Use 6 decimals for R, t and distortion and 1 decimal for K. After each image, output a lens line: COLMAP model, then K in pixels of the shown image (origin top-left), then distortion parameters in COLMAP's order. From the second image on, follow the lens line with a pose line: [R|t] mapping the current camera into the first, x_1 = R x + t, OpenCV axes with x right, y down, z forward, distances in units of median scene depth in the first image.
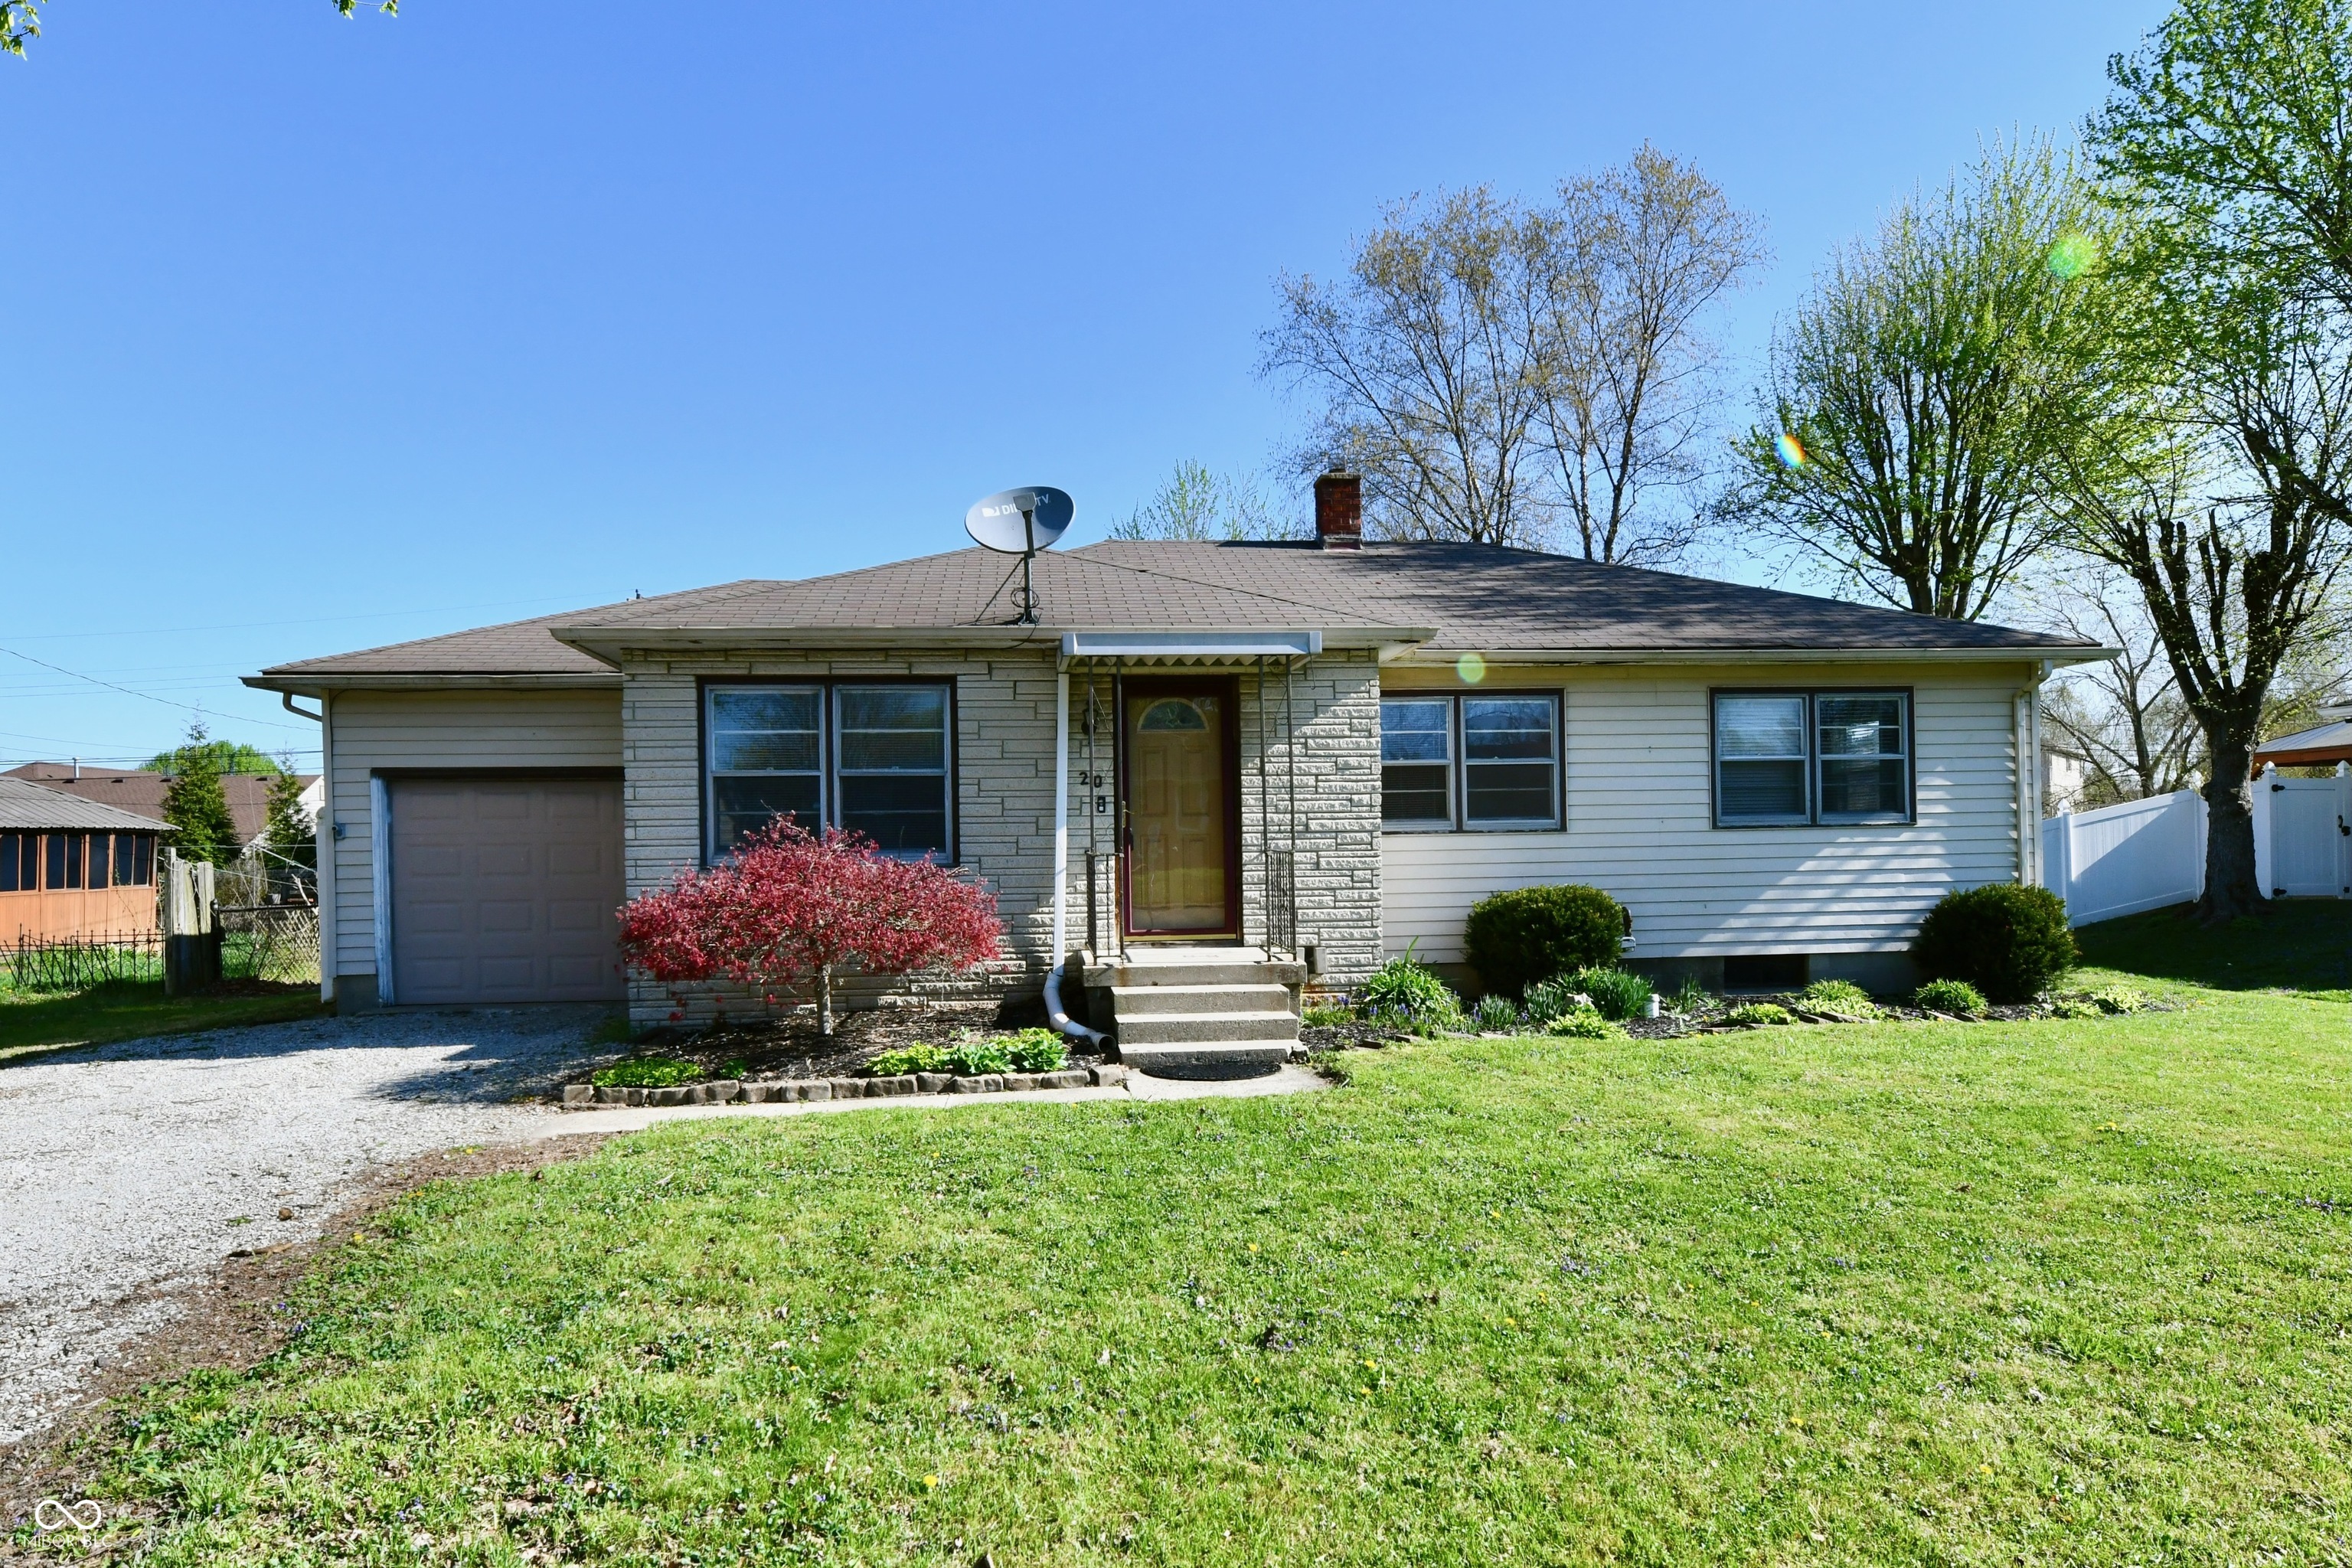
lens RADIAL K [[969.8, 0, 1193.0], [0, 969.8, 799.9], [0, 0, 1]] dist [-0.000971, -0.003138]
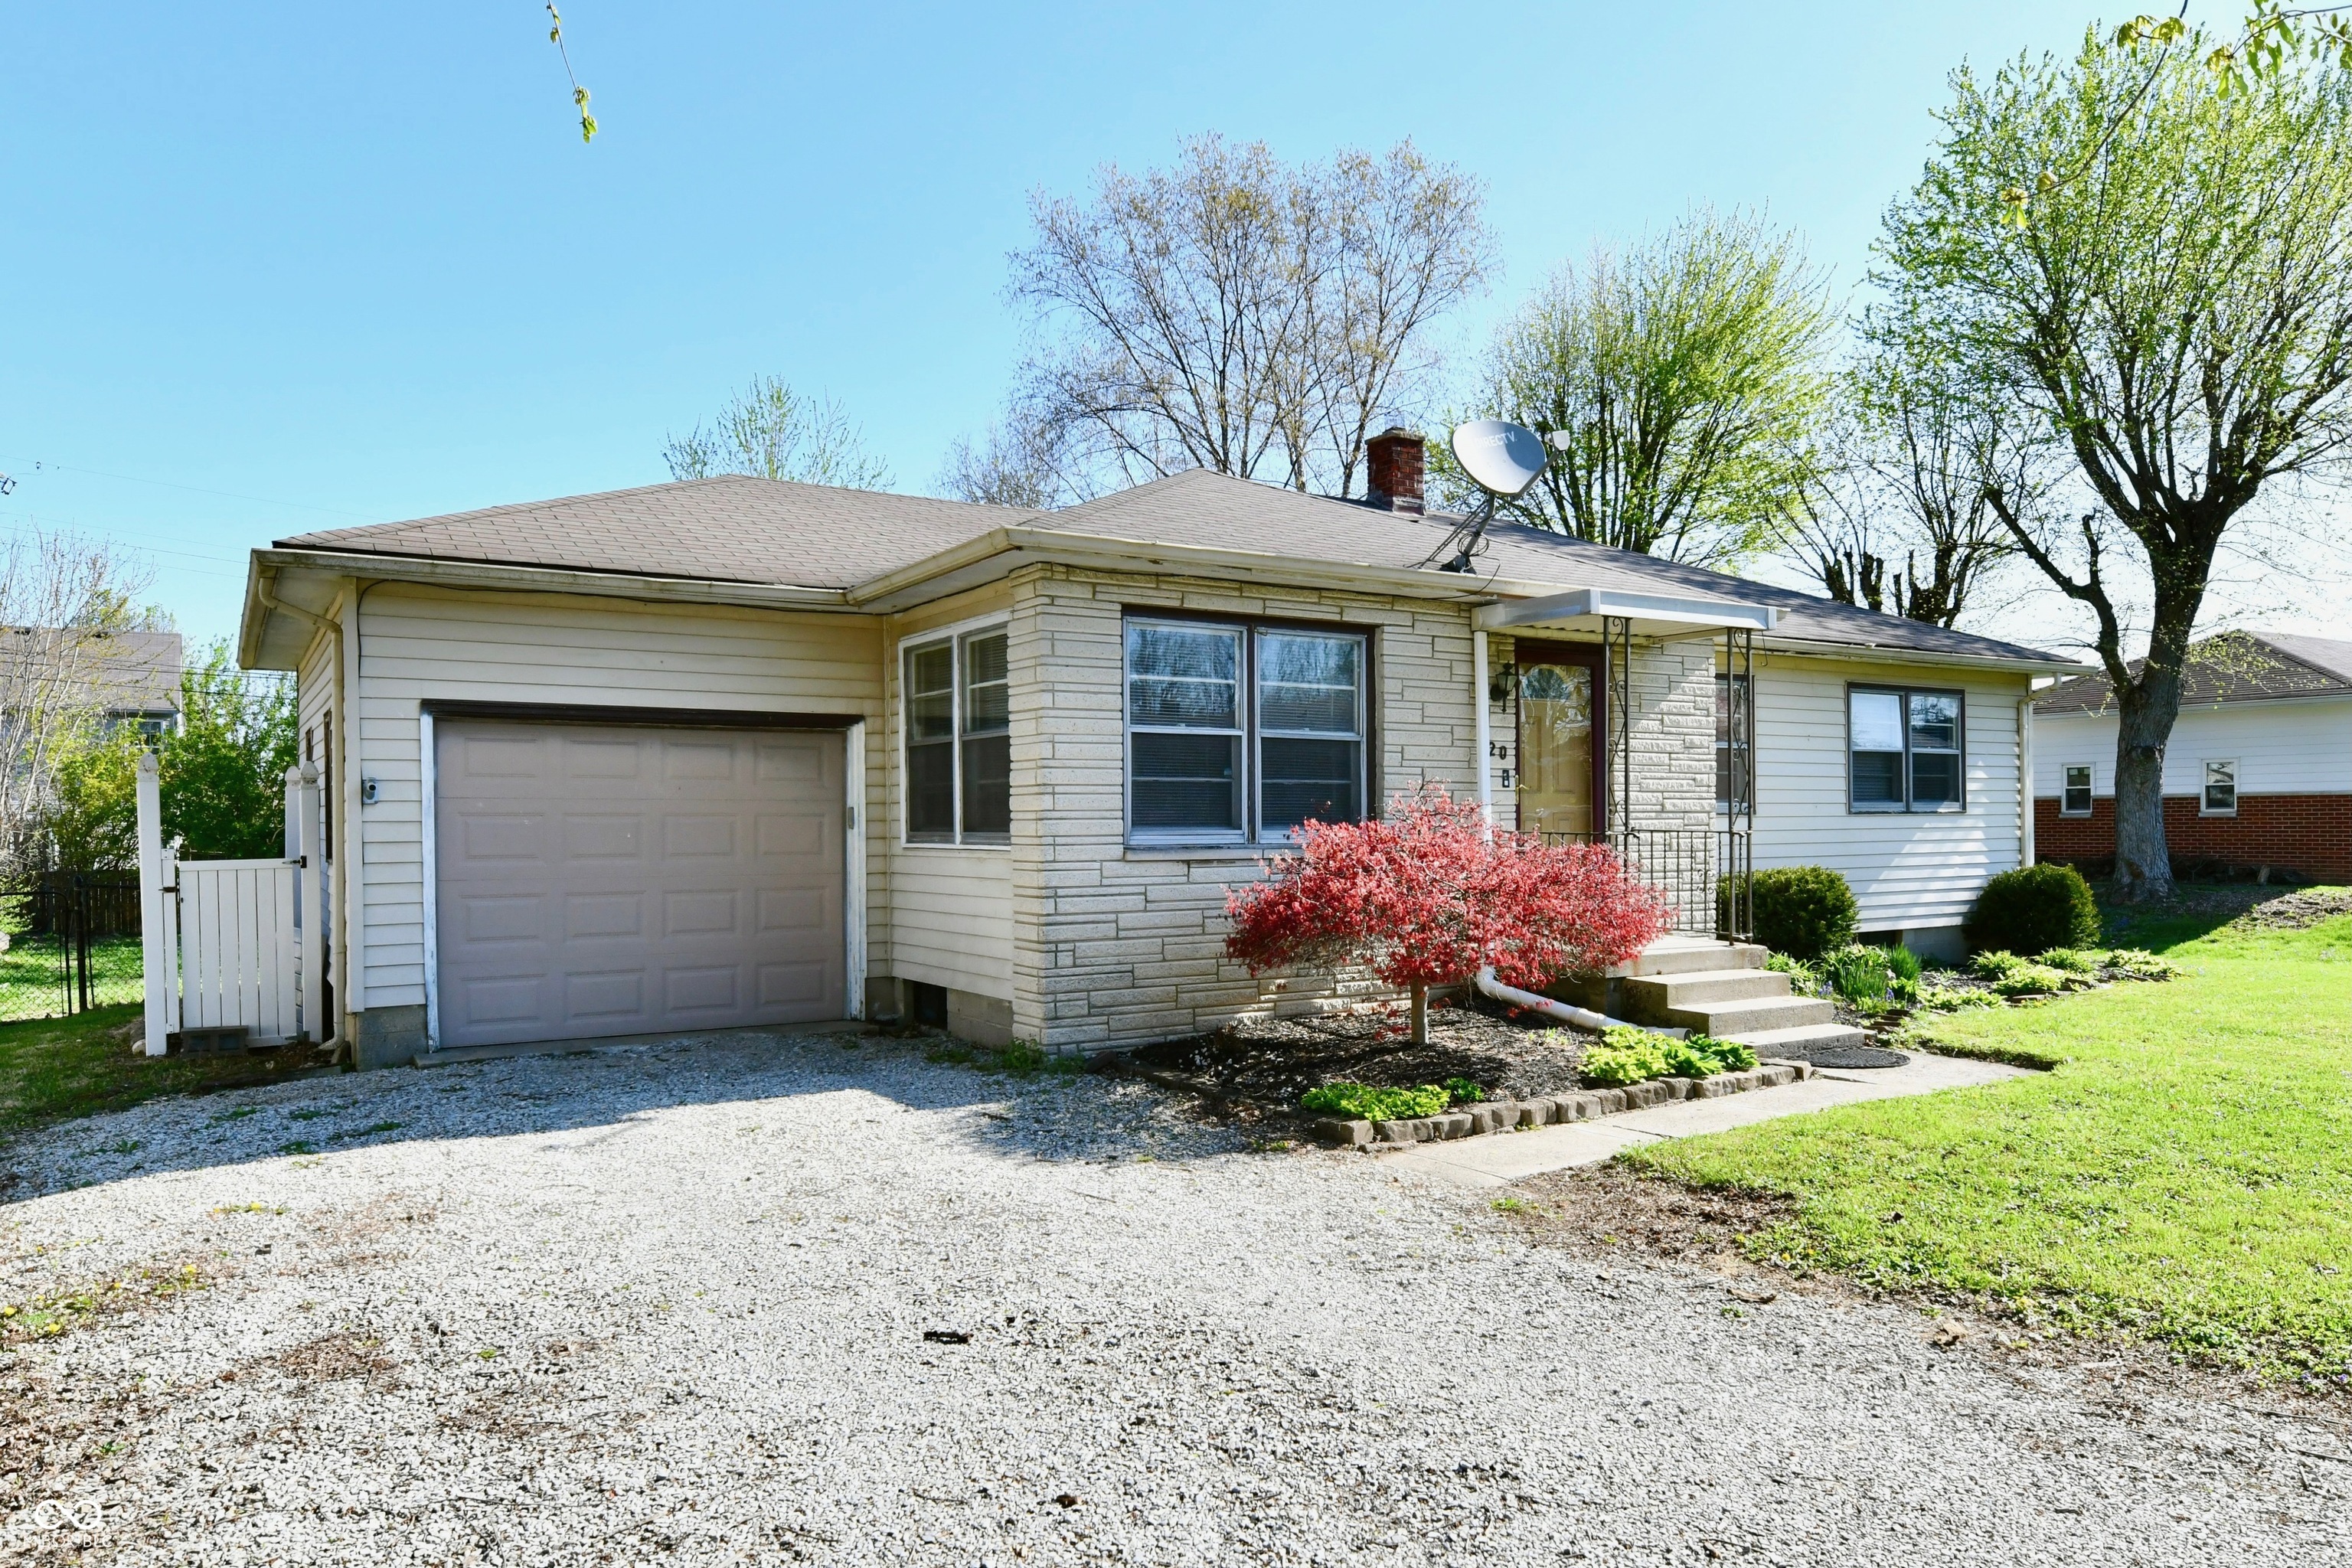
lens RADIAL K [[1073.8, 0, 1162.4], [0, 1073.8, 771.5], [0, 0, 1]] dist [-0.005166, -0.000021]
pose [[0.948700, 0.025099, 0.315180, -0.618434], [-0.023385, 0.999684, -0.009220, 0.012965], [-0.315312, 0.001377, 0.948987, 0.129544]]
